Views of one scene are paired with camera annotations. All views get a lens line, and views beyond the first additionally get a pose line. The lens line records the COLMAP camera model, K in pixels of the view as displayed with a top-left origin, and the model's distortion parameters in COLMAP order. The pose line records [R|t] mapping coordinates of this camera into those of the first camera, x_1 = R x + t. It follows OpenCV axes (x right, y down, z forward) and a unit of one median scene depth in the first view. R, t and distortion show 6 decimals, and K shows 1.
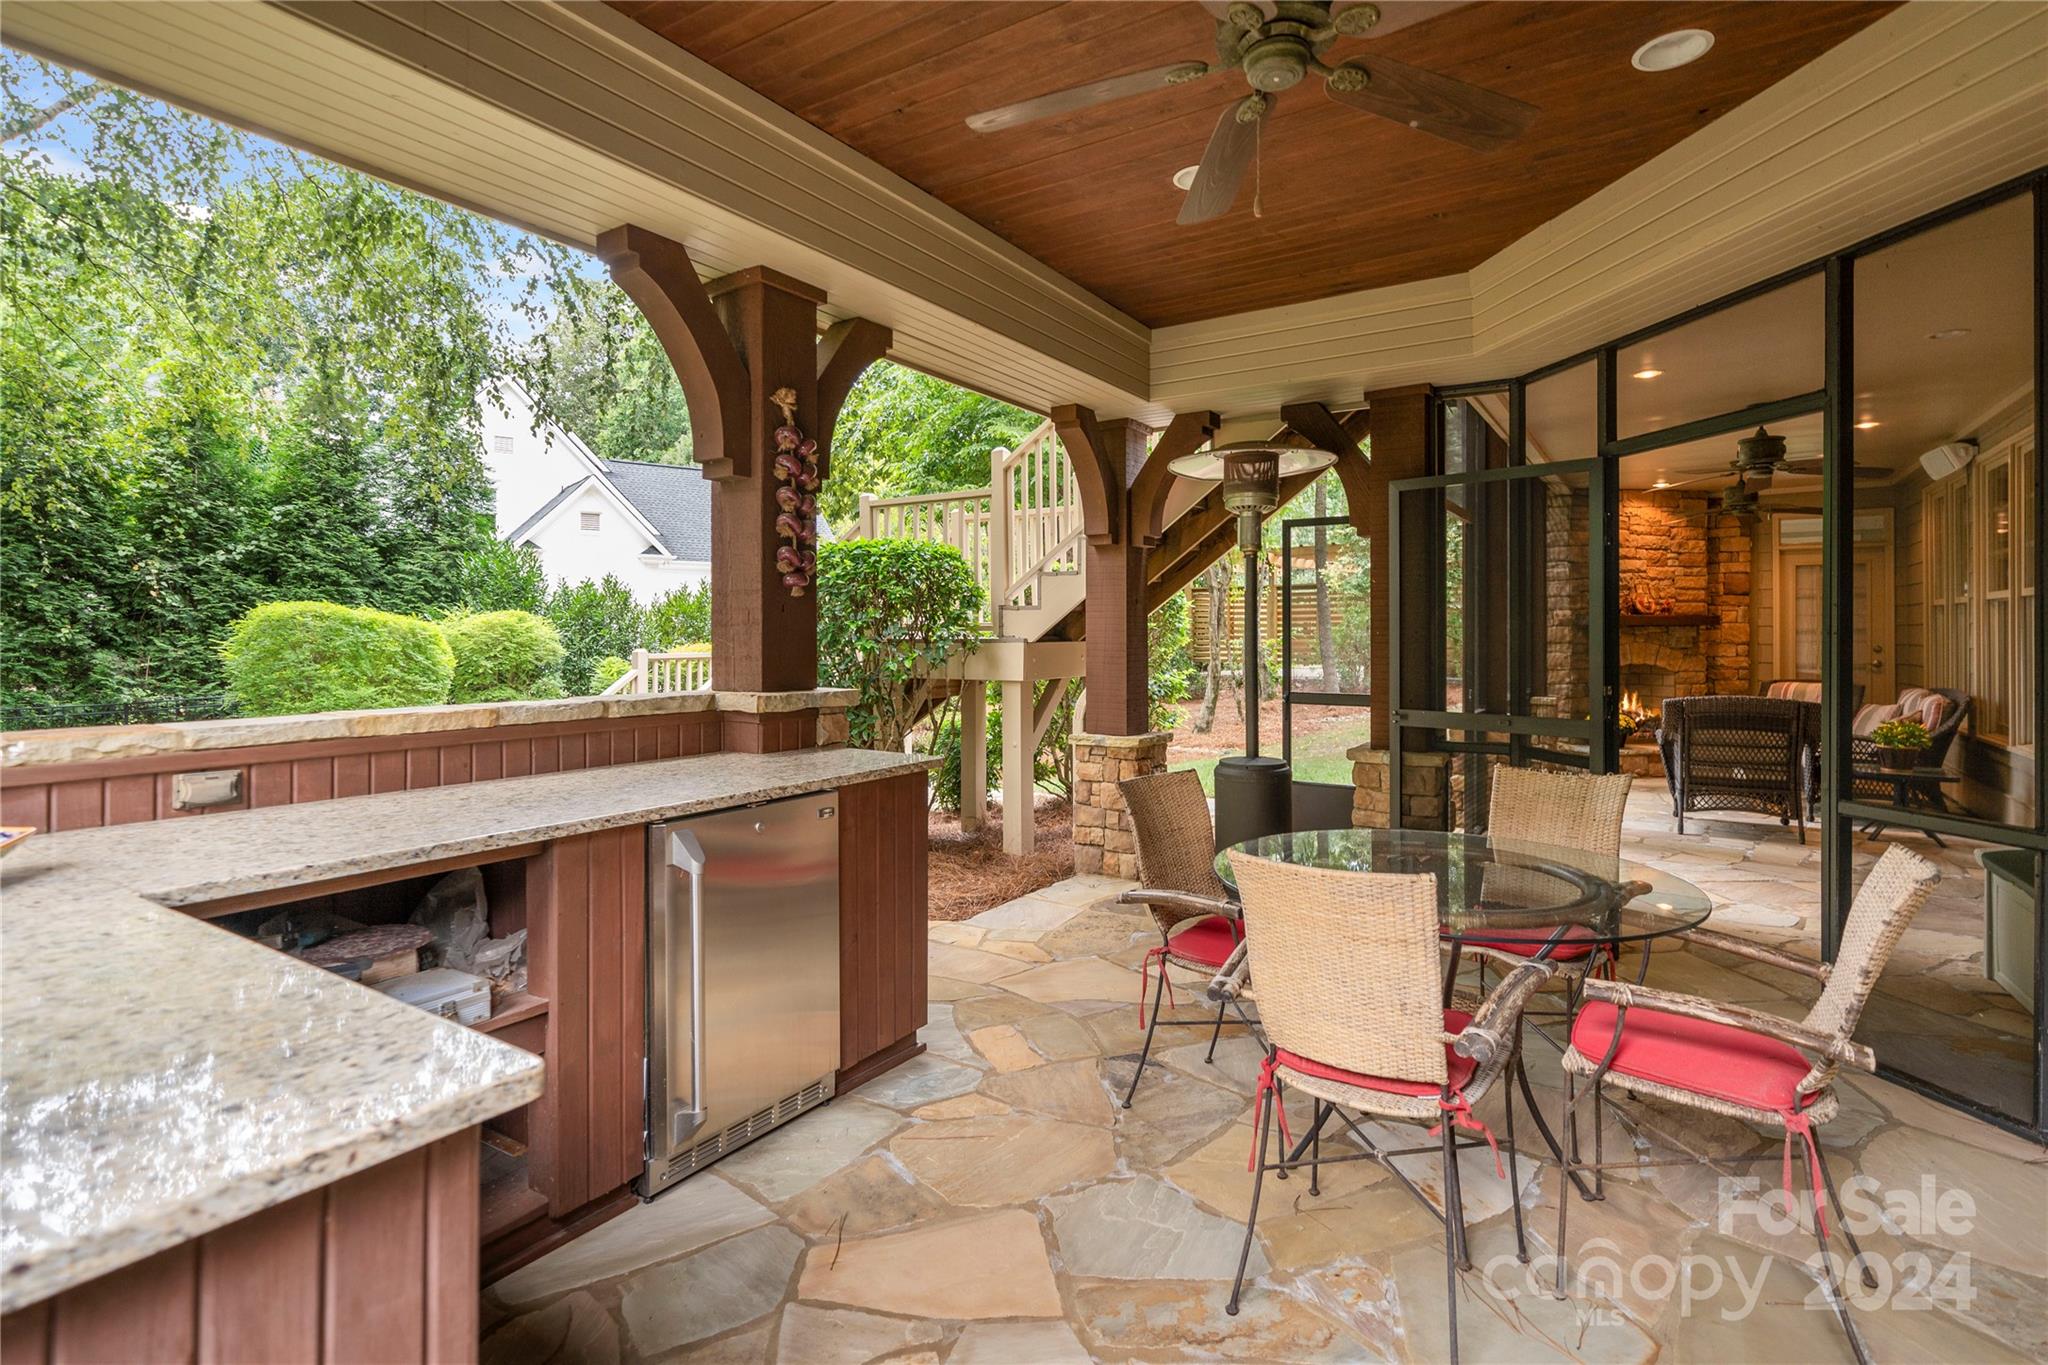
lens RADIAL K [[975.0, 0, 1029.1], [0, 975.0, 628.7], [0, 0, 1]] dist [0.000719, -0.000032]
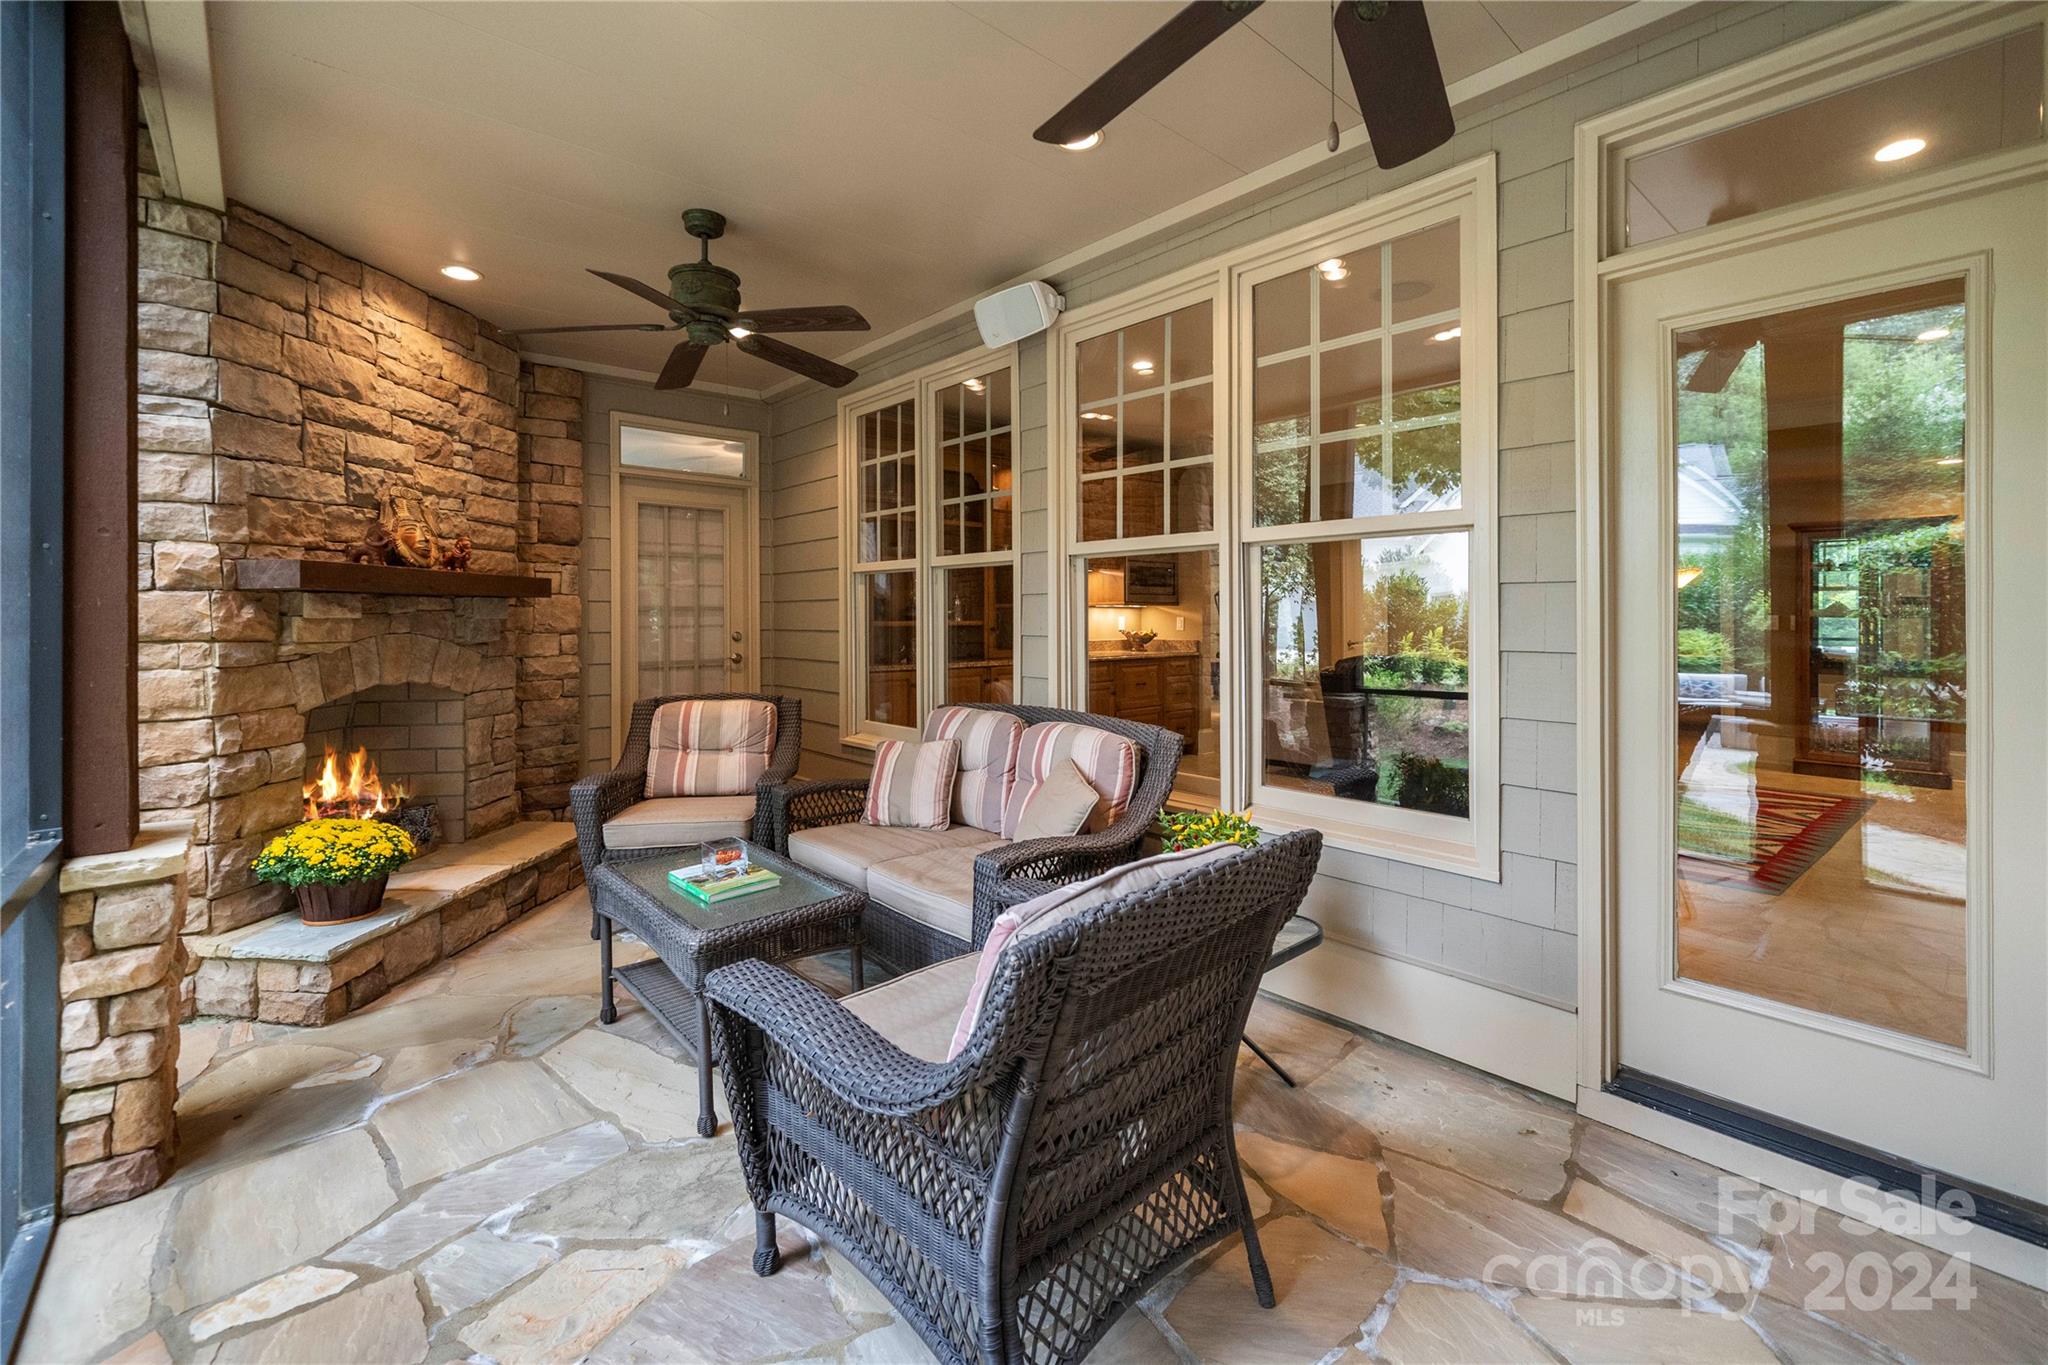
lens RADIAL K [[849.2, 0, 1001.9], [0, 849.2, 618.1], [0, 0, 1]] dist [-0.000956, -0.000202]
pose [[0.255090, -0.000073, 0.966917, 0.327217], [-0.002882, 0.999995, 0.000835, 0.006164], [-0.966913, -0.003000, 0.255088, 0.640202]]
